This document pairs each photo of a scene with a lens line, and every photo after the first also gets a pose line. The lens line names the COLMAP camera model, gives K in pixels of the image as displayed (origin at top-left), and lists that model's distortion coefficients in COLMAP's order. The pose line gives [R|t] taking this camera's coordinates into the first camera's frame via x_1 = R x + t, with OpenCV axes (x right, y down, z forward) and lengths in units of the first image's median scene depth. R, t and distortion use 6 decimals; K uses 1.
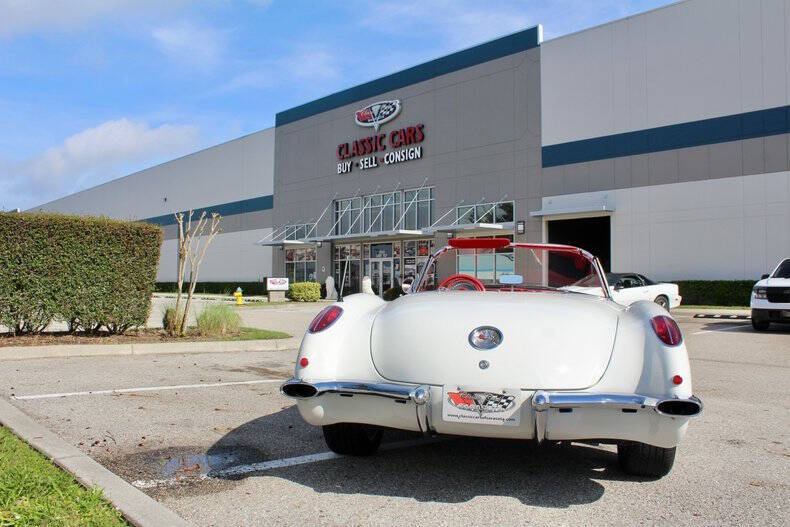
lens RADIAL K [[671.0, 0, 390.7], [0, 671.0, 261.3], [0, 0, 1]] dist [-0.130869, 0.065343]
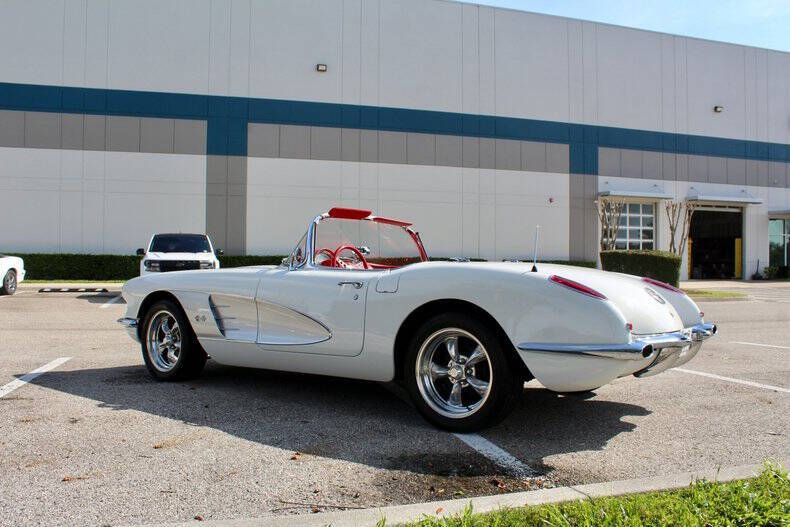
lens RADIAL K [[671.0, 0, 377.4], [0, 671.0, 276.8], [0, 0, 1]] dist [-0.130869, 0.065343]
pose [[0.456304, -0.016835, 0.889665, -2.573958], [-0.041668, 0.998320, 0.040263, 0.100847], [-0.888848, -0.055443, 0.454836, 2.438341]]
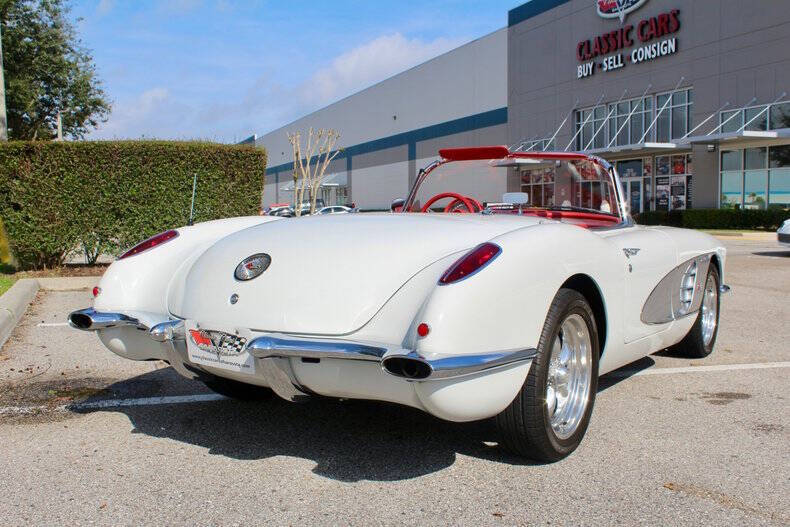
lens RADIAL K [[765.4, 0, 414.4], [0, 765.4, 267.0], [0, 0, 1]] dist [-0.099003, 0.000000]
pose [[0.941183, 0.014427, -0.337590, 0.551970], [0.022302, 0.994257, 0.104667, 0.015176], [0.337162, -0.106040, 0.935456, 0.149075]]
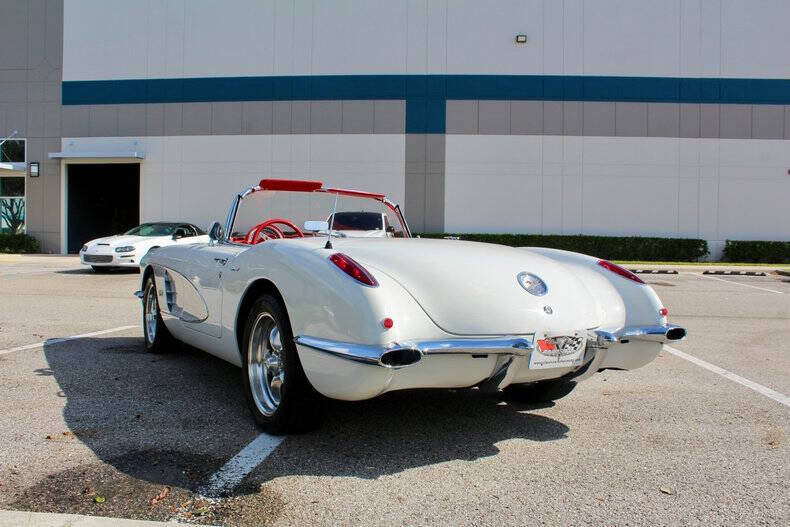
lens RADIAL K [[671.0, 0, 374.8], [0, 671.0, 278.4], [0, 0, 1]] dist [-0.130869, 0.065343]
pose [[0.731031, -0.036306, 0.681378, -0.596340], [-0.033423, 0.995479, 0.088902, 0.022459], [-0.681525, -0.087764, 0.726513, 0.370516]]
